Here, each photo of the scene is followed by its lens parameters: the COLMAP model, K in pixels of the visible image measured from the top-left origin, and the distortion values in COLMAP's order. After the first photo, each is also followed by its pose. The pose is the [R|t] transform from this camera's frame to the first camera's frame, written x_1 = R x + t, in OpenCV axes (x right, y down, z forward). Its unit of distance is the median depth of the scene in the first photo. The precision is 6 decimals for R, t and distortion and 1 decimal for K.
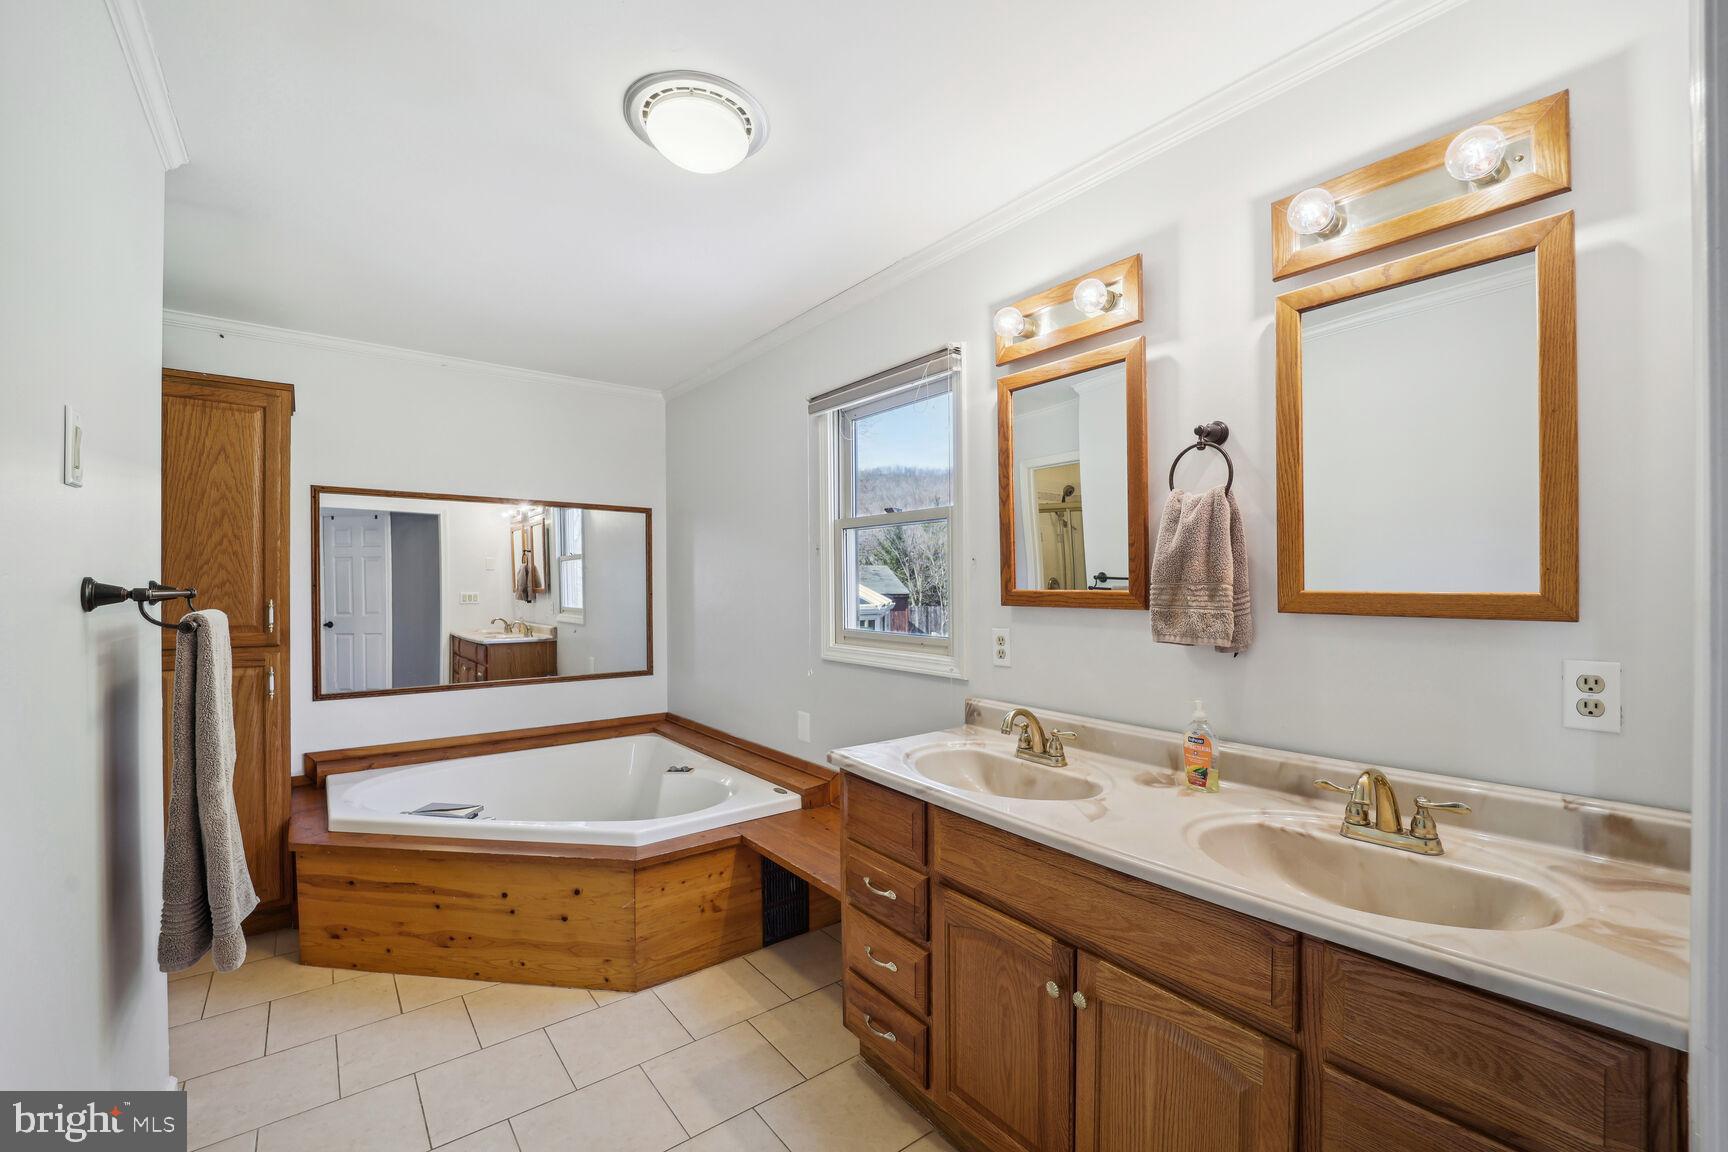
lens RADIAL K [[729.1, 0, 859.0], [0, 729.1, 590.9], [0, 0, 1]] dist [-0.029831, 0.005473]
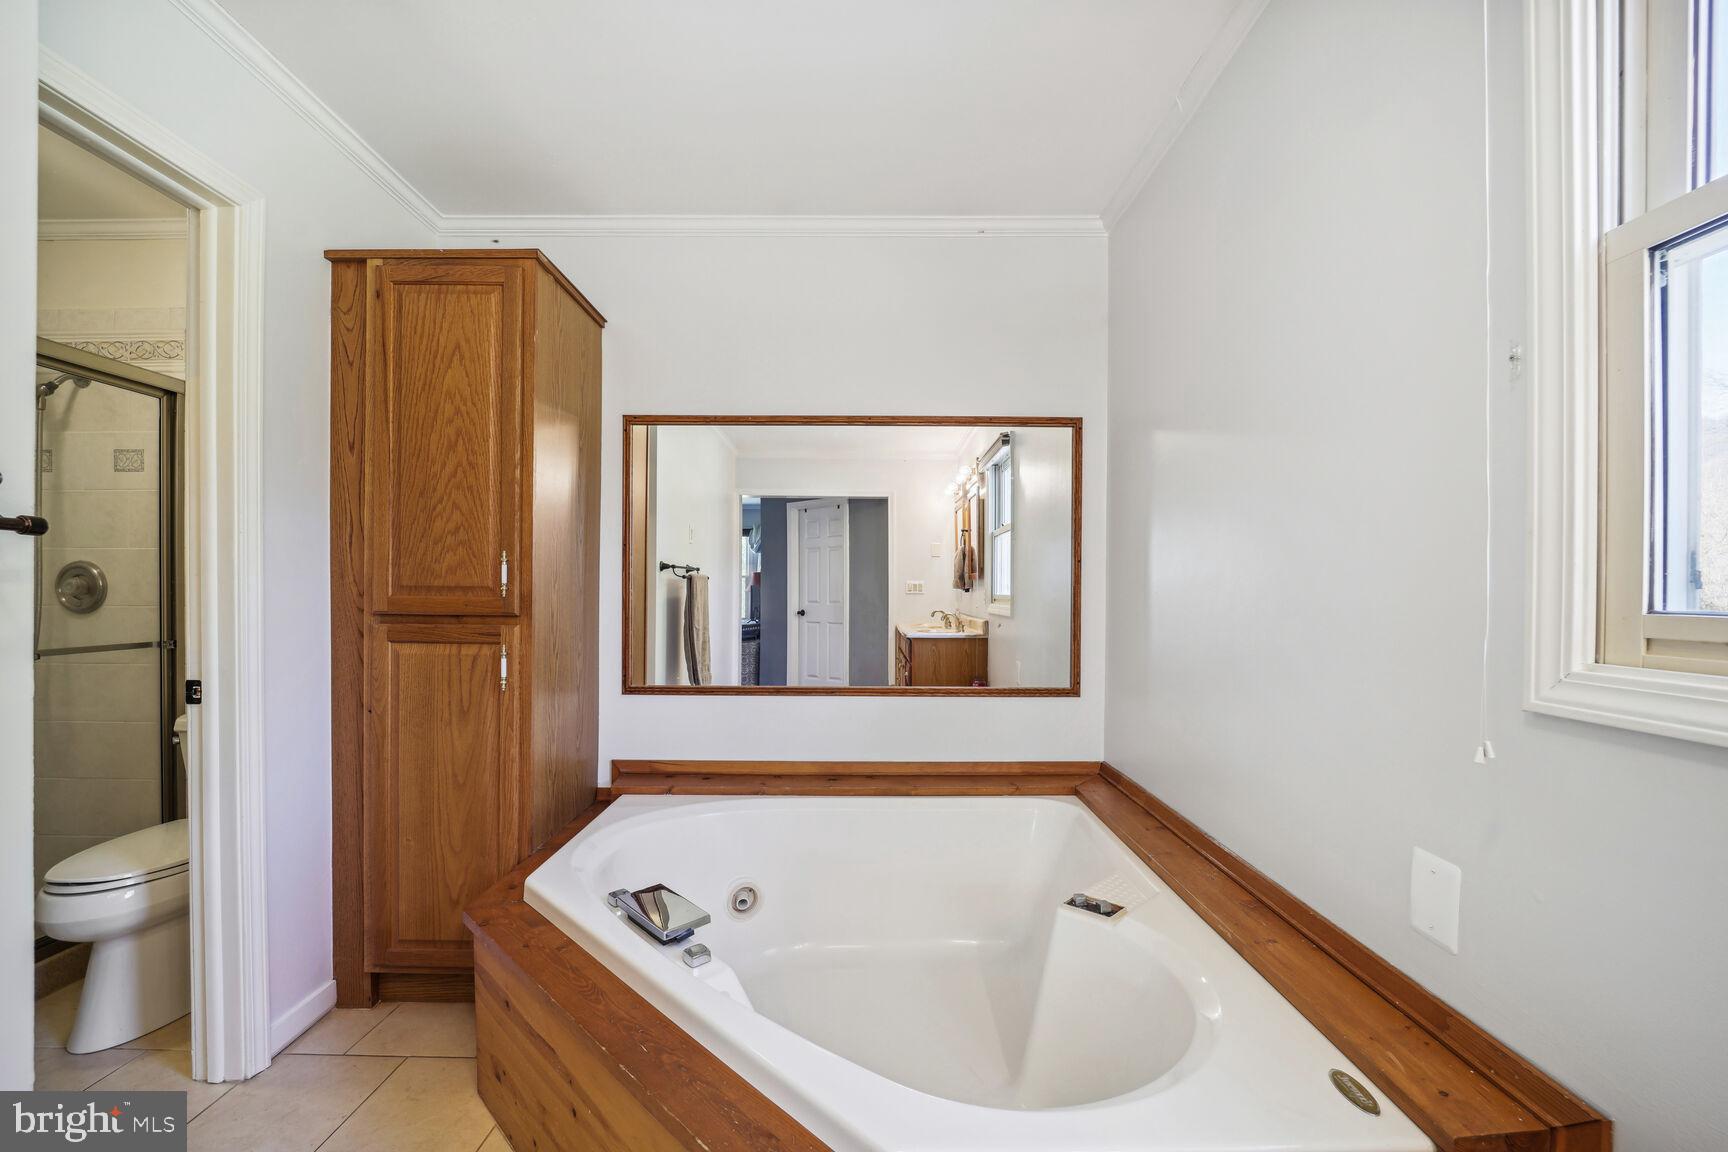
lens RADIAL K [[729.1, 0, 855.3], [0, 729.1, 608.2], [0, 0, 1]] dist [-0.029831, 0.005473]
pose [[0.789124, 0.019810, -0.613915, -0.067938], [-0.010807, 0.999773, 0.018369, 0.036013], [0.614139, -0.007861, 0.789159, 0.442283]]
